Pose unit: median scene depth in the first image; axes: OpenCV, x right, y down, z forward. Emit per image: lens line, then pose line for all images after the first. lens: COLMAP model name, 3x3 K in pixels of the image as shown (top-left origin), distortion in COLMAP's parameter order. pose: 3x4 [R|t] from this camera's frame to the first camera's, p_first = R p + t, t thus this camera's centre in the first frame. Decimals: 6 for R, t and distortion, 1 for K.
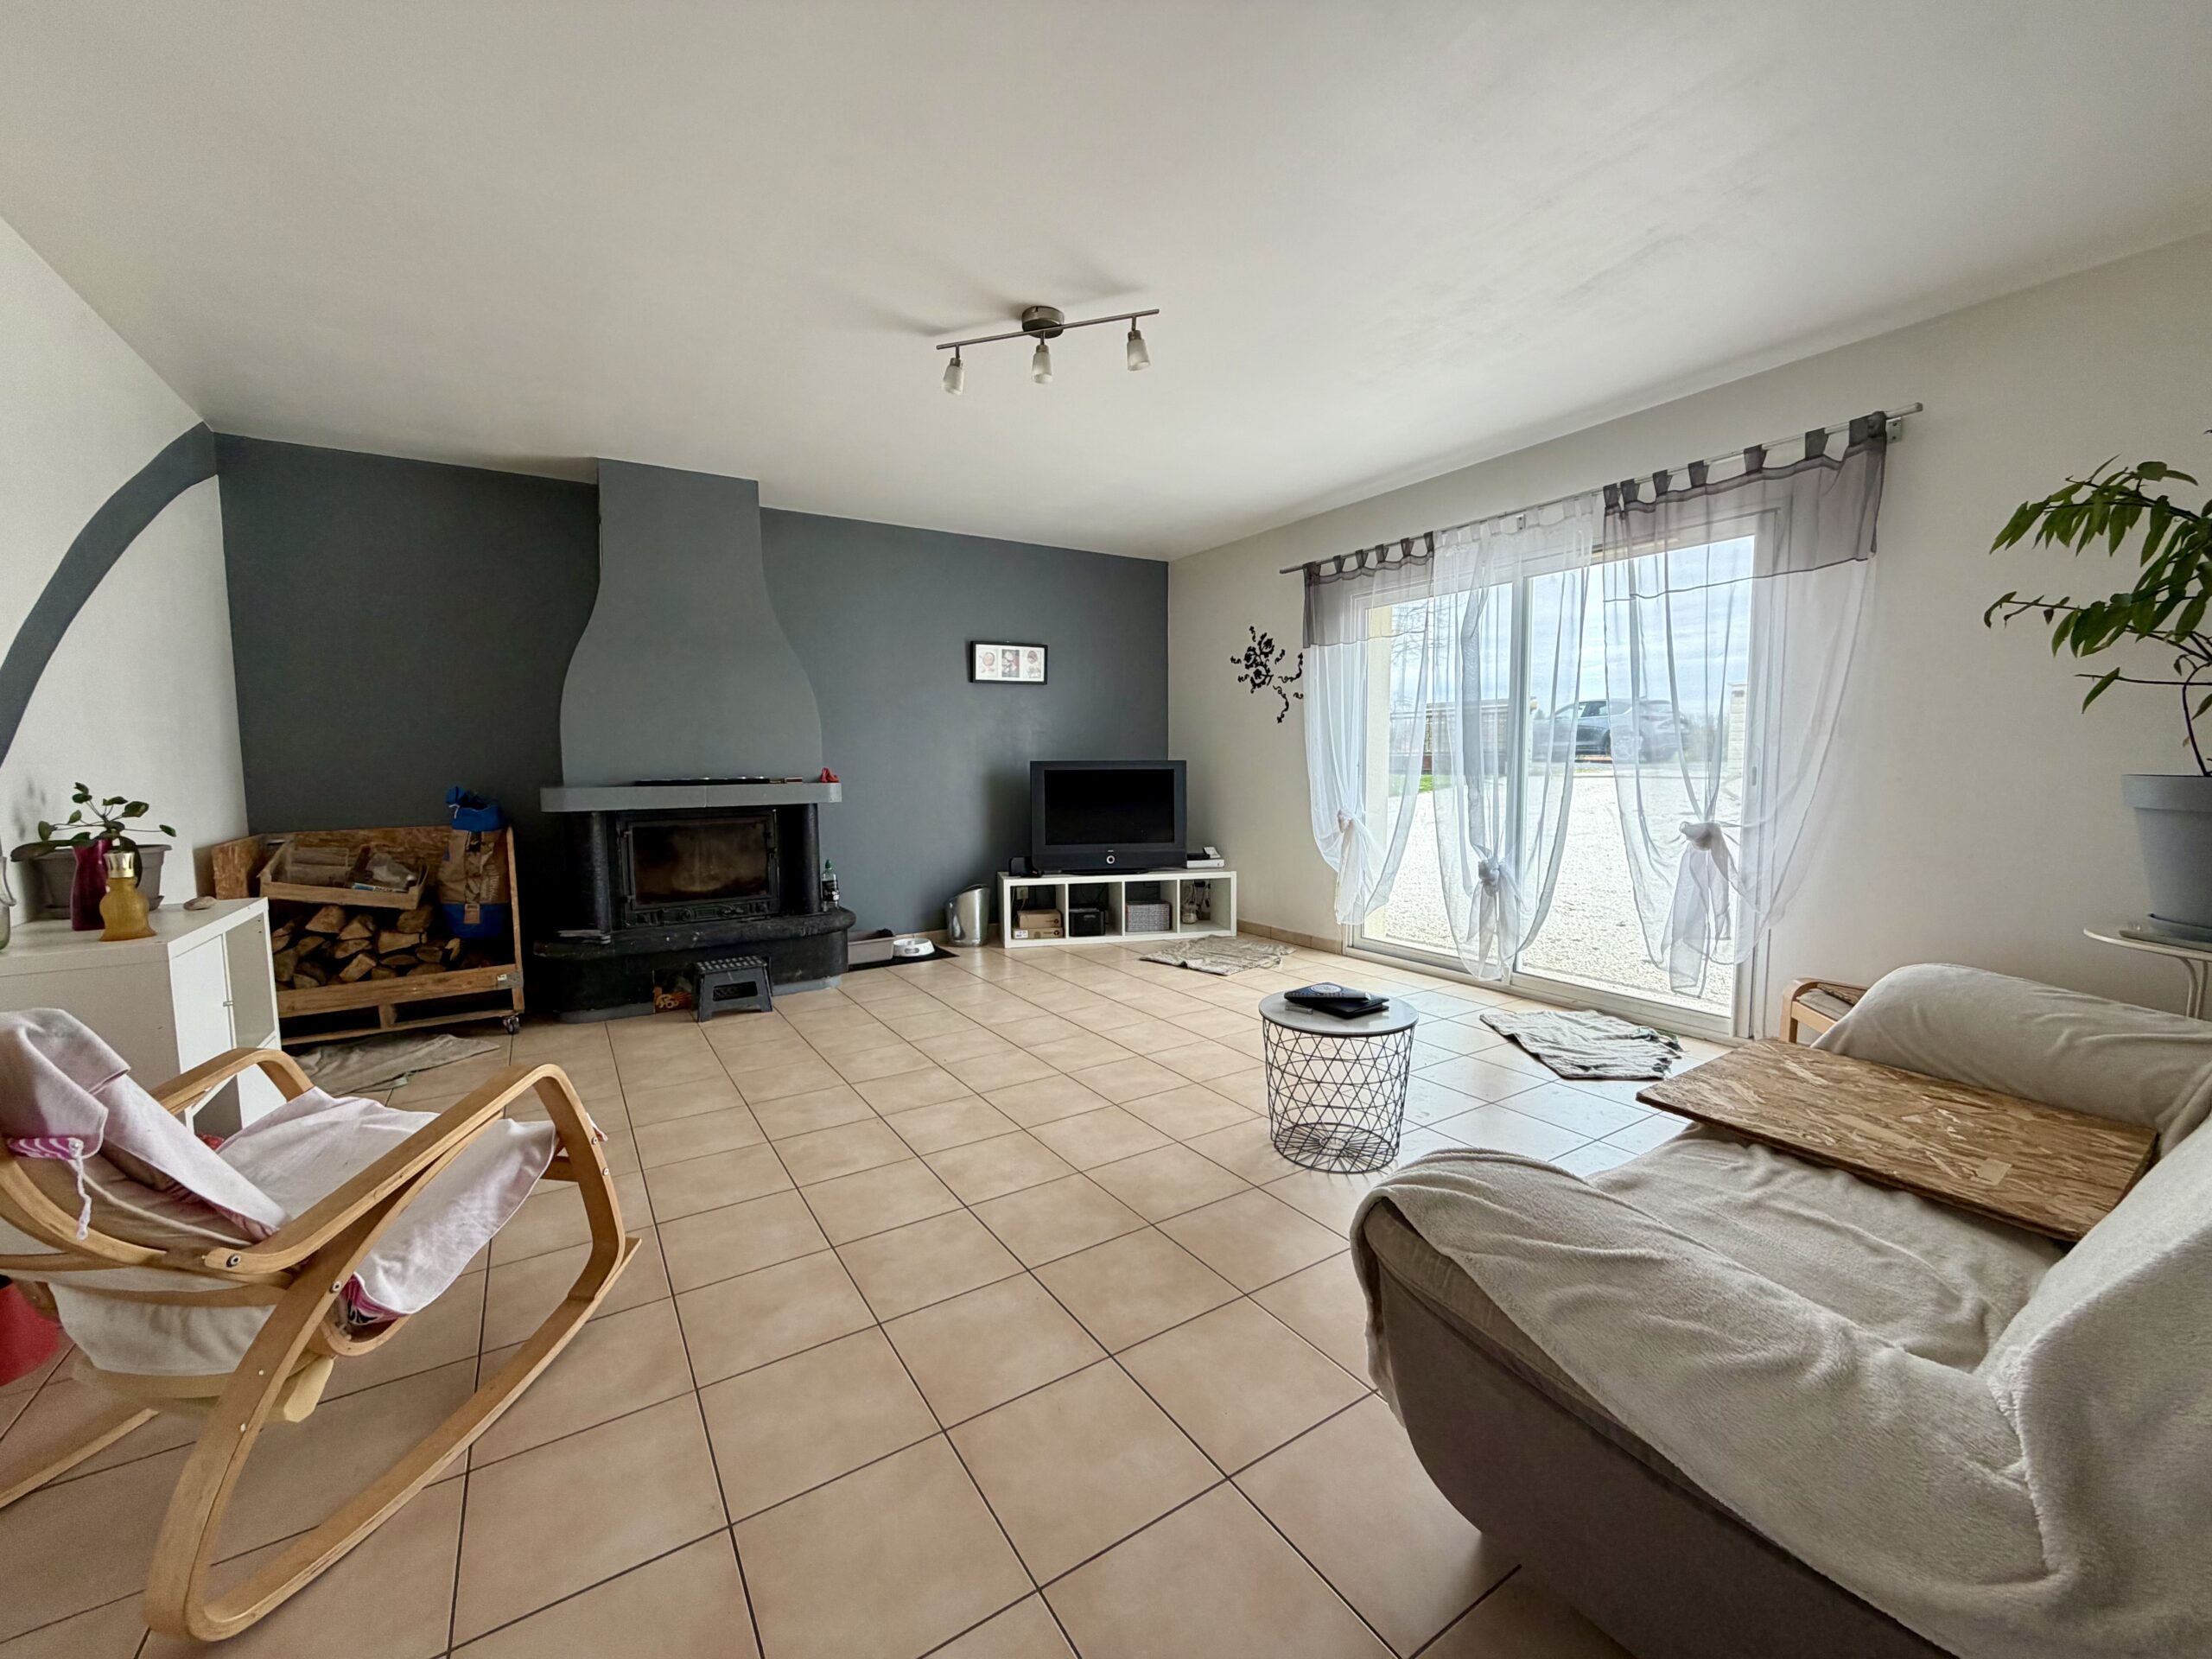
lens RADIAL K [[877.9, 0, 1106.0], [0, 877.9, 827.5], [0, 0, 1]] dist [-0.004036, -0.000238]
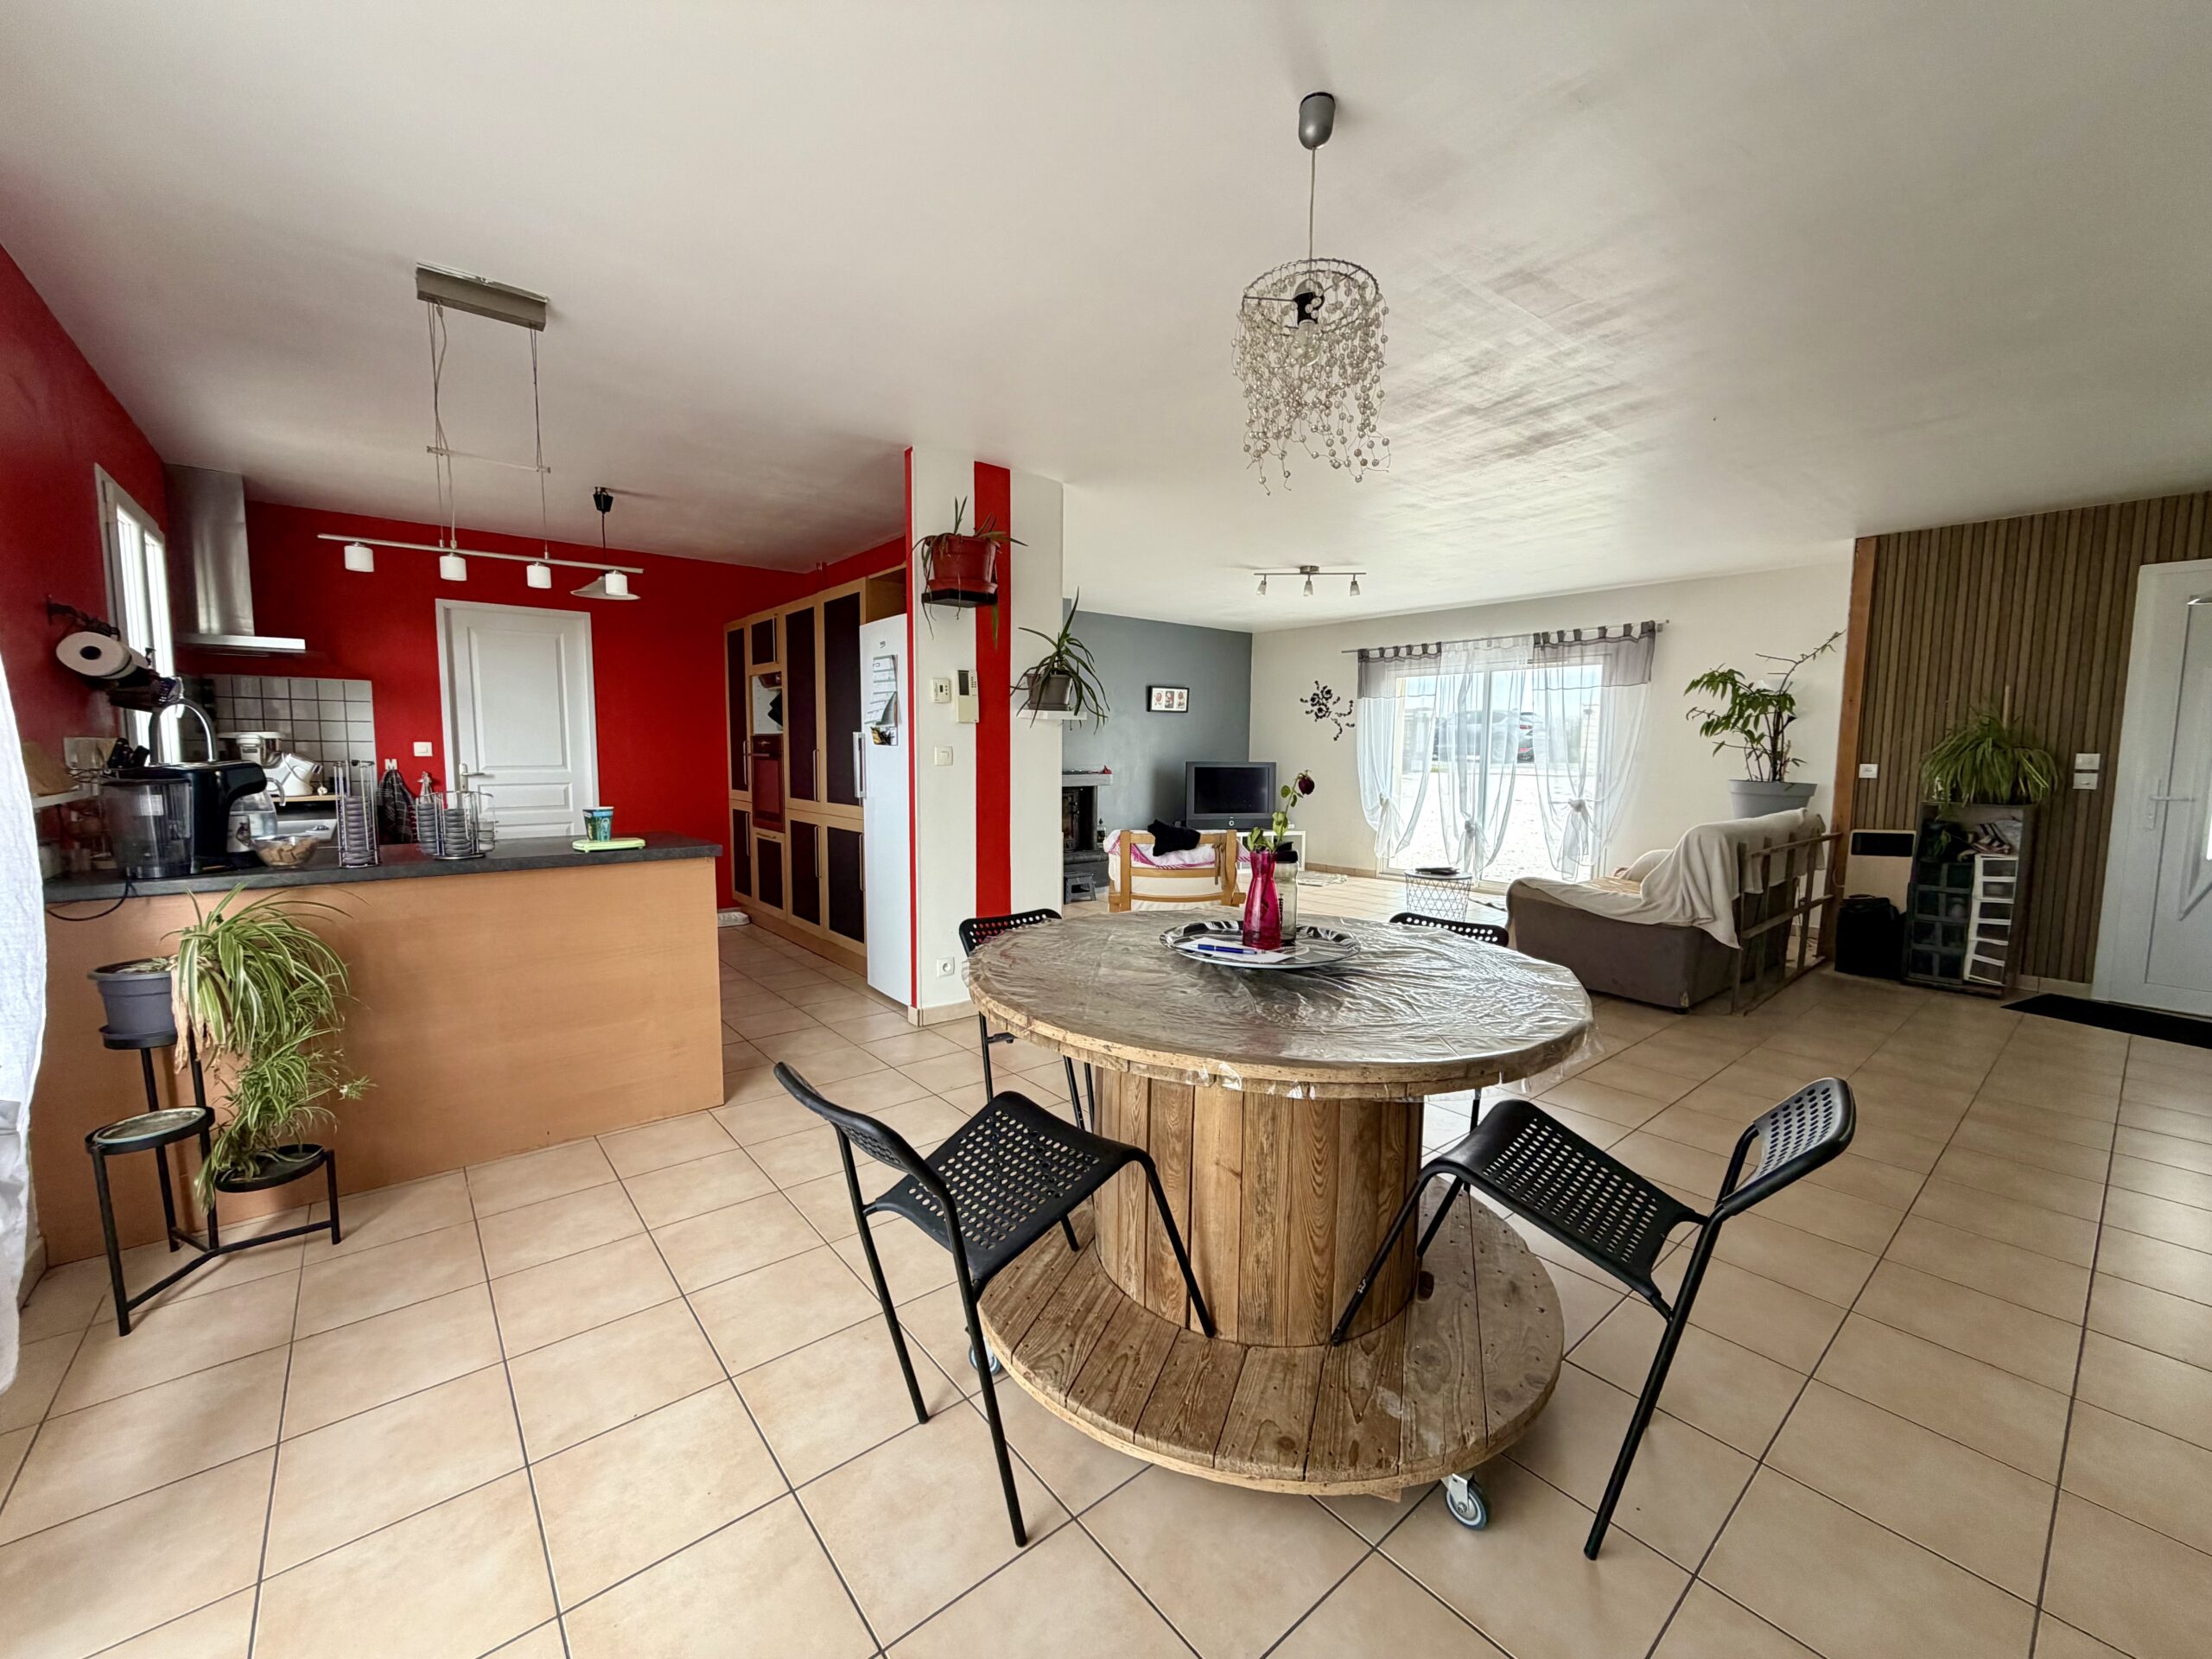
lens RADIAL K [[877.9, 0, 1106.9], [0, 877.9, 828.7], [0, 0, 1]] dist [-0.004036, -0.000238]
pose [[0.991962, 0.004580, 0.126456, -0.581992], [-0.006248, 0.999899, 0.012798, 0.037180], [-0.126384, -0.013486, 0.991890, -0.781047]]
